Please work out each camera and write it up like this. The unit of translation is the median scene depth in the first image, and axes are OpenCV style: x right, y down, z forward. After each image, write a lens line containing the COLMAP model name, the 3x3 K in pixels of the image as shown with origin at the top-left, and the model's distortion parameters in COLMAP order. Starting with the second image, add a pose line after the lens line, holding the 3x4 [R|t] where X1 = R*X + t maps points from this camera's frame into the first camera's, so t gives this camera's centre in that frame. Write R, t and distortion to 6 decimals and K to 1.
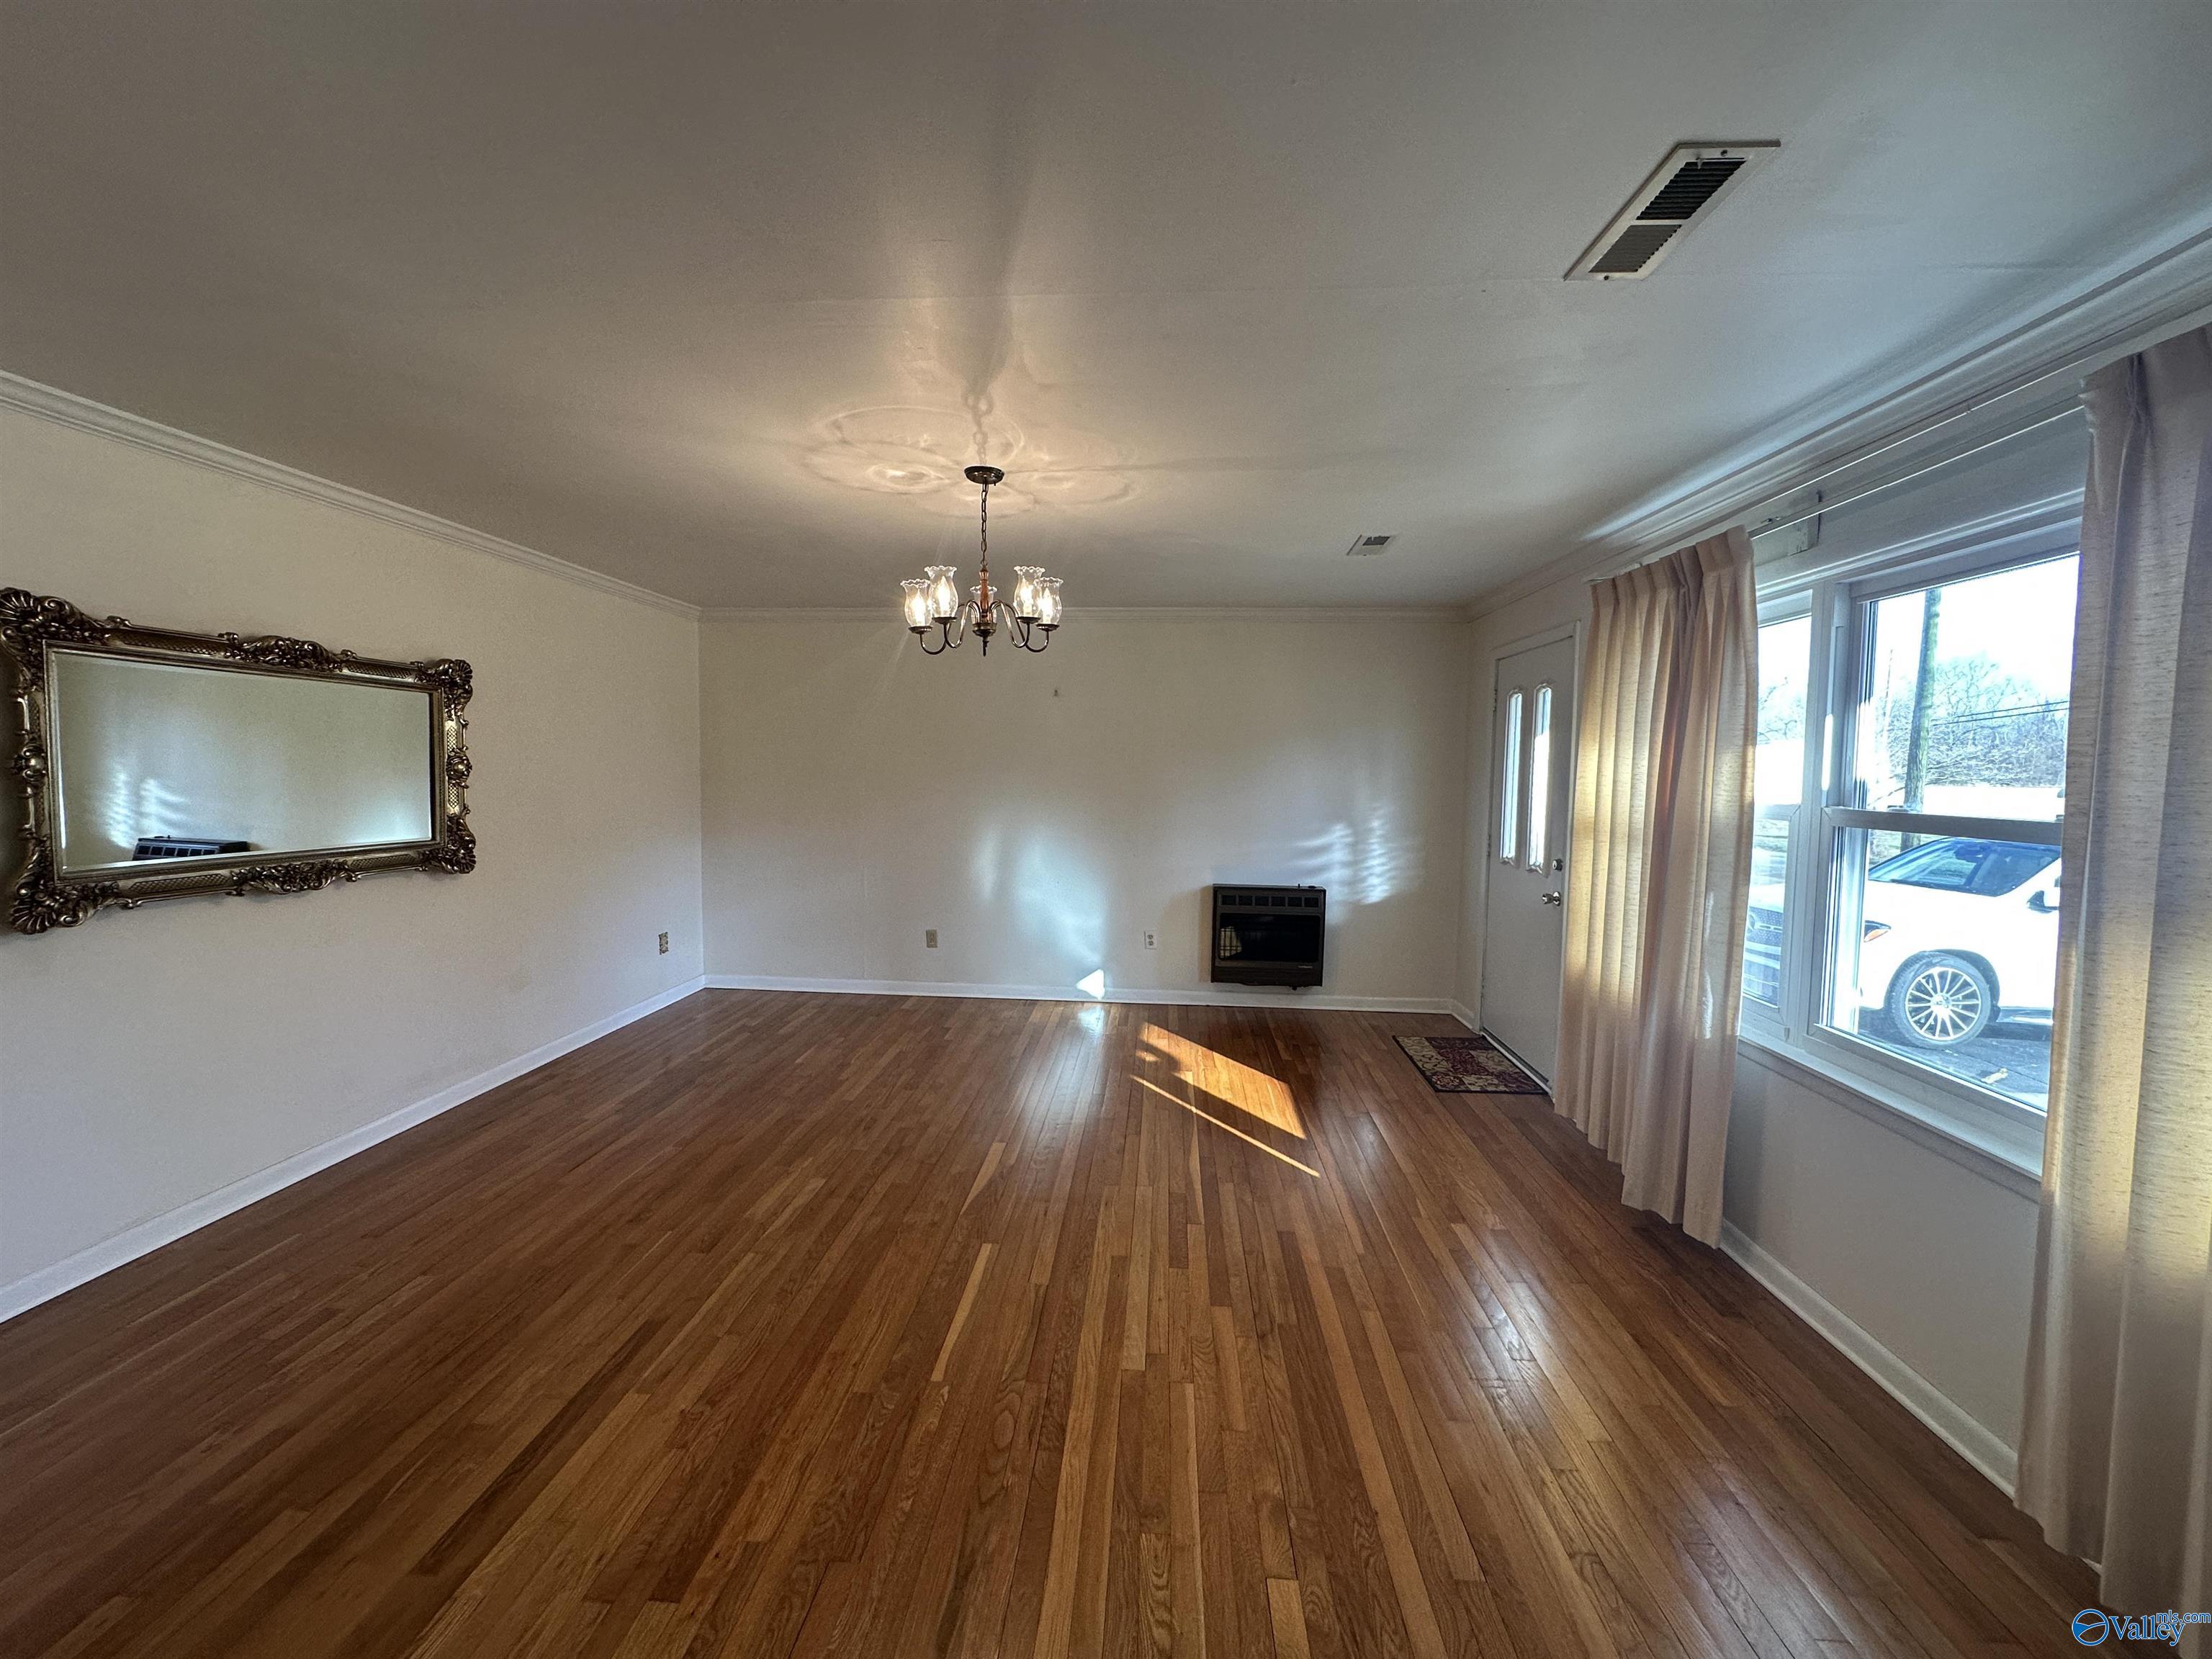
lens RADIAL K [[883.9, 0, 1106.0], [0, 883.9, 829.5], [0, 0, 1]] dist [0.001664, 0.000295]
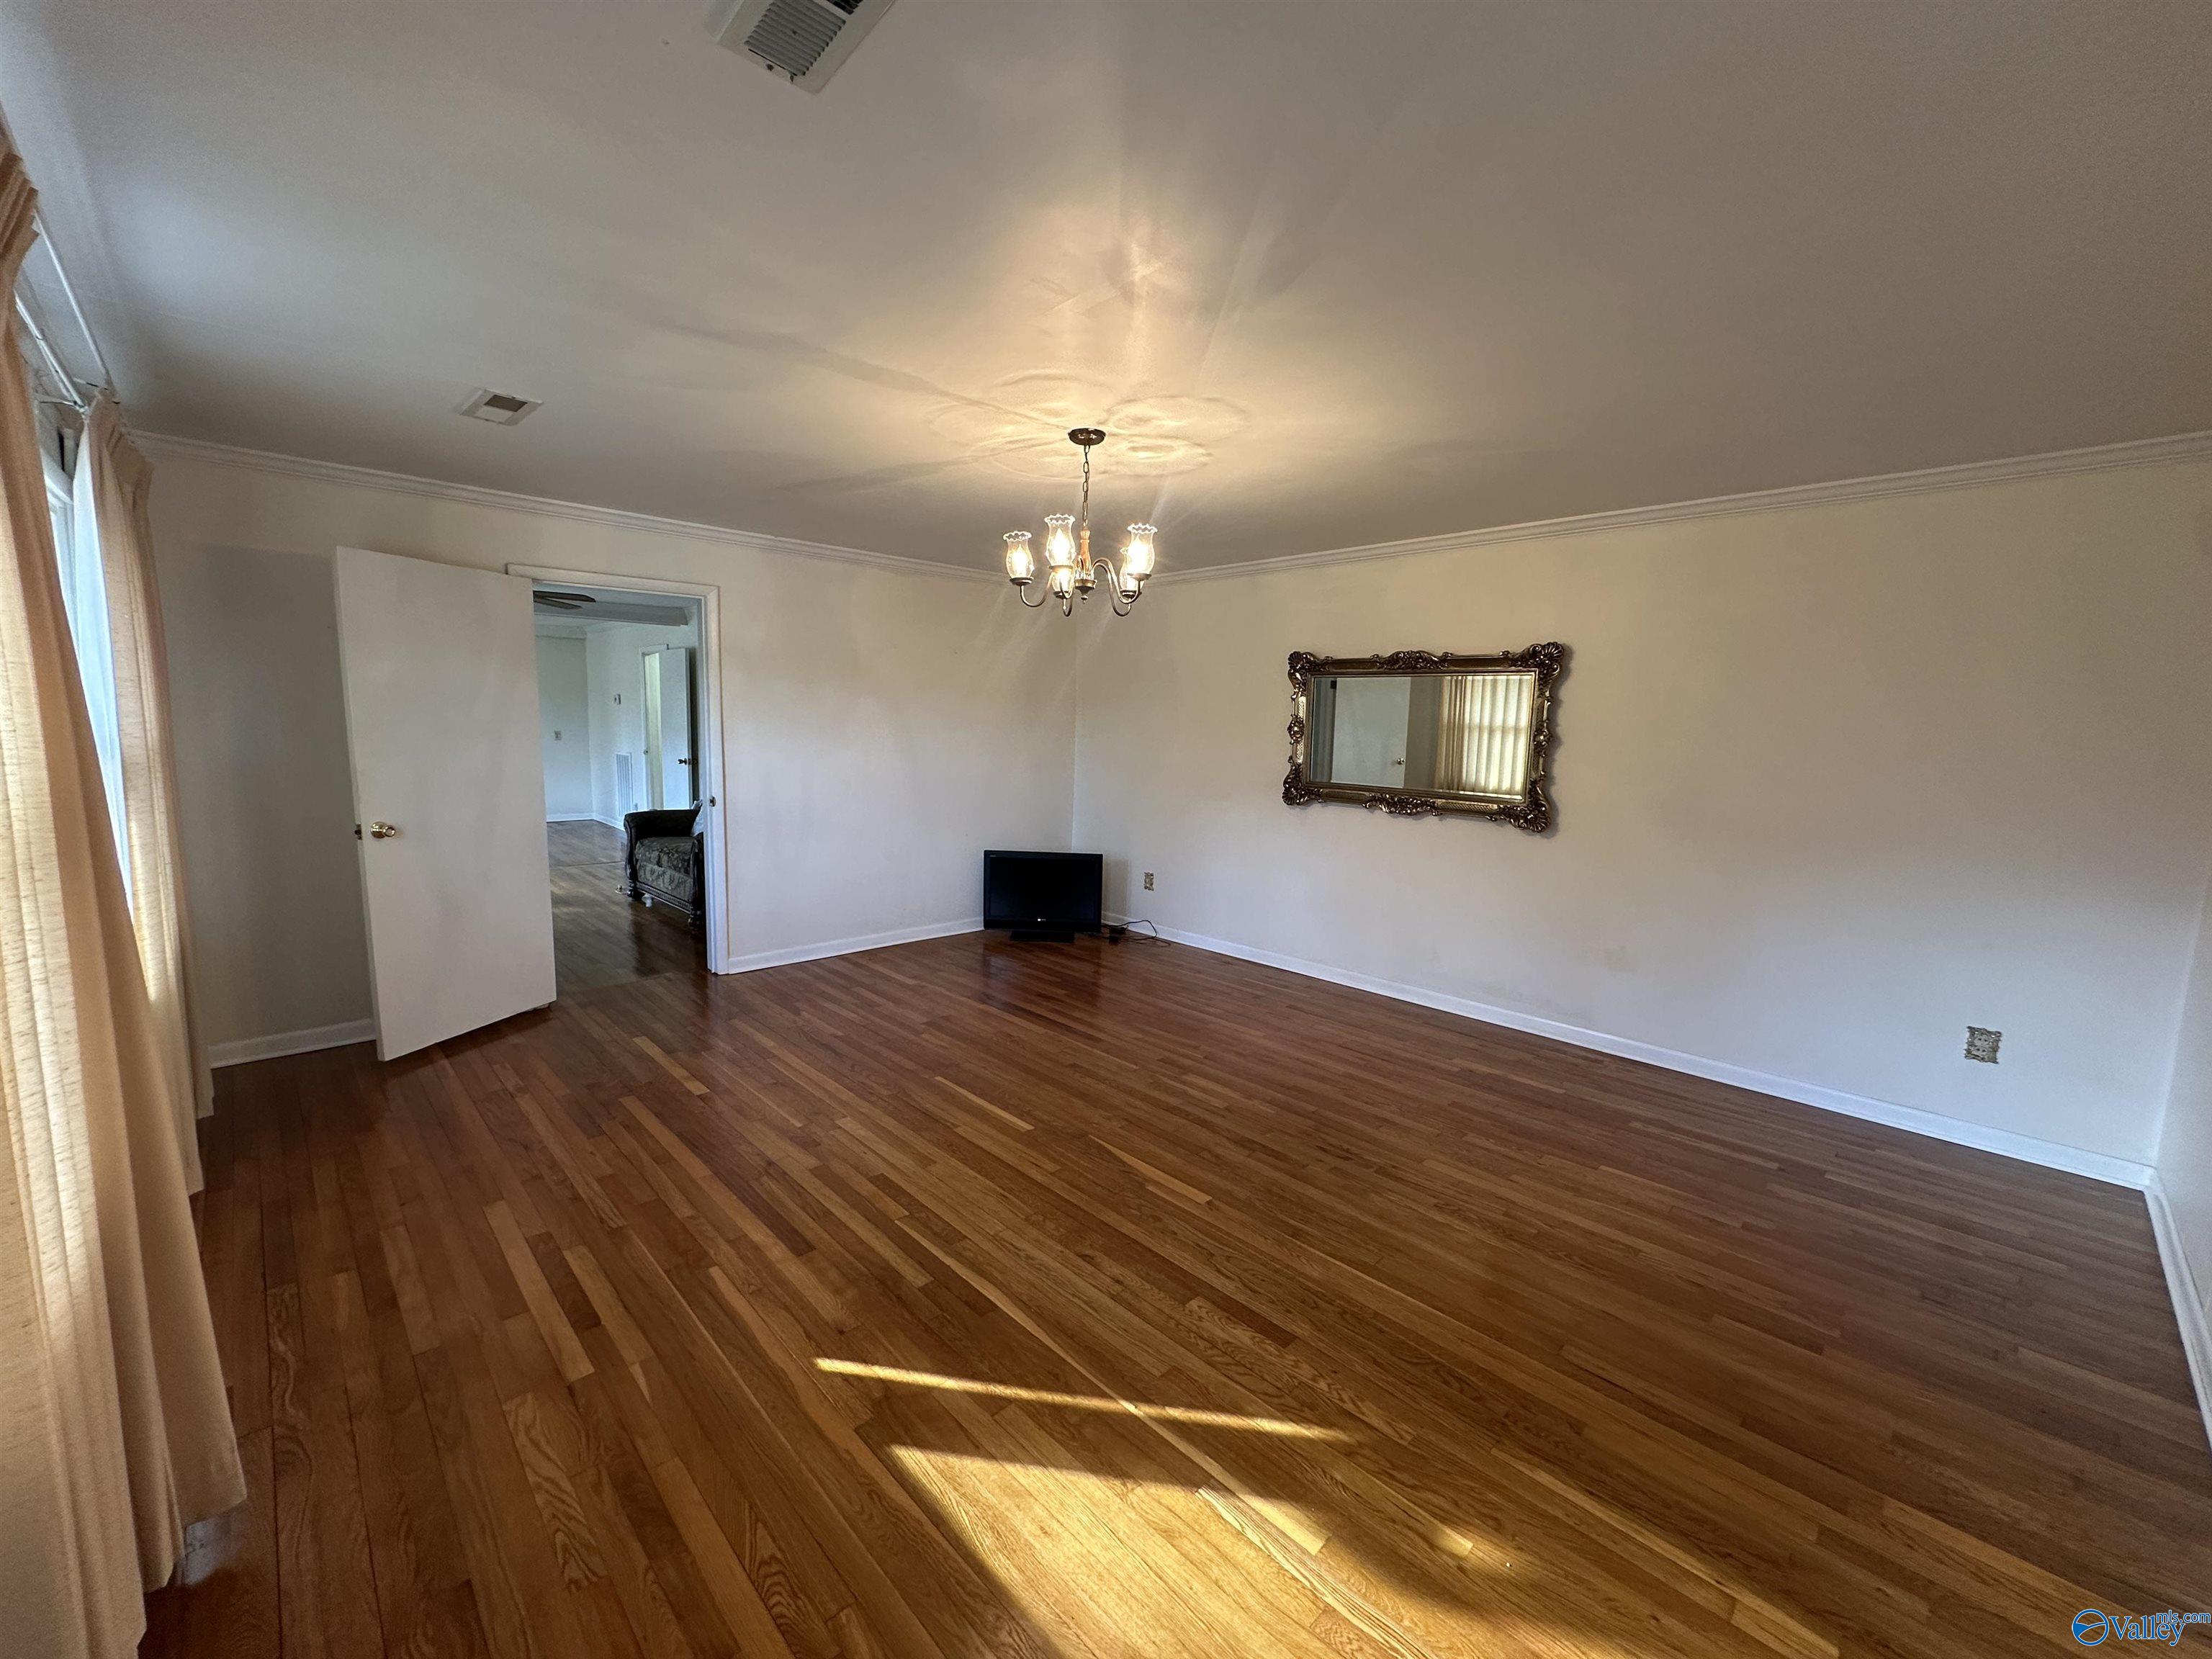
lens RADIAL K [[879.2, 0, 1101.6], [0, 879.2, 828.8], [0, 0, 1]] dist [-0.004940, -0.000077]
pose [[-0.670437, 0.059181, -0.739603, 0.608490], [-0.086586, 0.983762, 0.157207, -0.105869], [0.736897, 0.169437, -0.654426, 1.676789]]
